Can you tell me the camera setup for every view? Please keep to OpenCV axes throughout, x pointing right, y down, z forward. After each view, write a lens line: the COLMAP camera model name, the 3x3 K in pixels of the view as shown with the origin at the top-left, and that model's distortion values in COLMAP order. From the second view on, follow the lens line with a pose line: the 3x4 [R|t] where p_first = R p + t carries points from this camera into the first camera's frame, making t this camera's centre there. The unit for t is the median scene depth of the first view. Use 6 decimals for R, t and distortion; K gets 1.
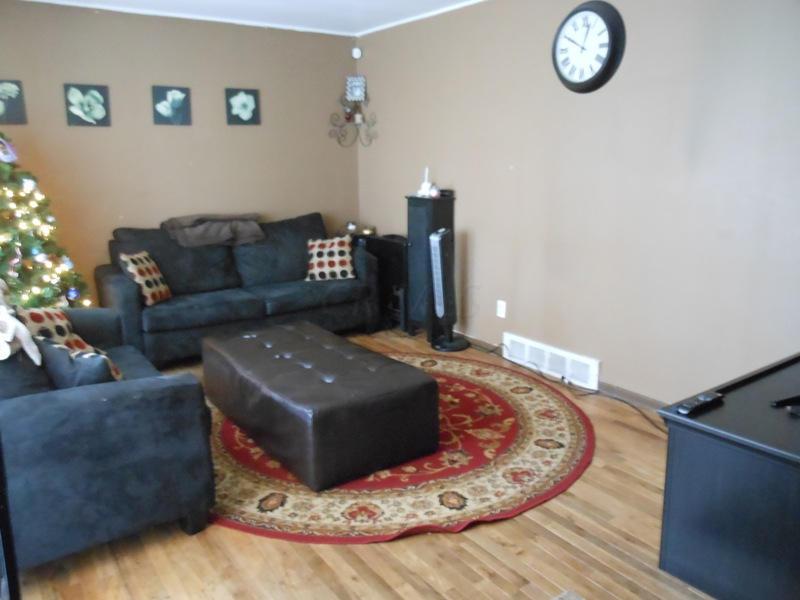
lens RADIAL K [[646.2, 0, 385.4], [0, 646.2, 299.3], [0, 0, 1]] dist [-0.004723, 0.006594]
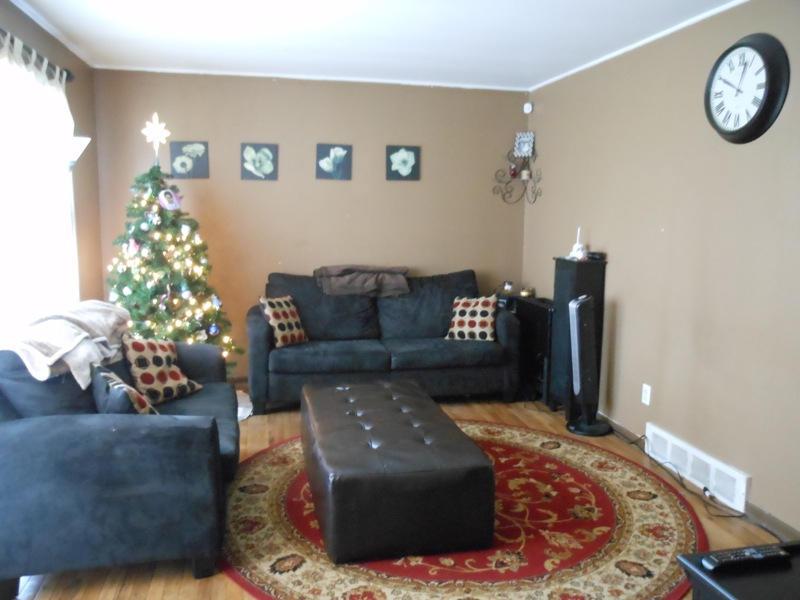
lens RADIAL K [[646.2, 0, 399.7], [0, 646.2, 298.8], [0, 0, 1]] dist [-0.004723, 0.006594]
pose [[0.924080, 0.074457, -0.374878, 0.209371], [-0.106661, 0.992111, -0.065873, -0.021032], [0.367015, 0.100857, 0.924731, 0.091955]]
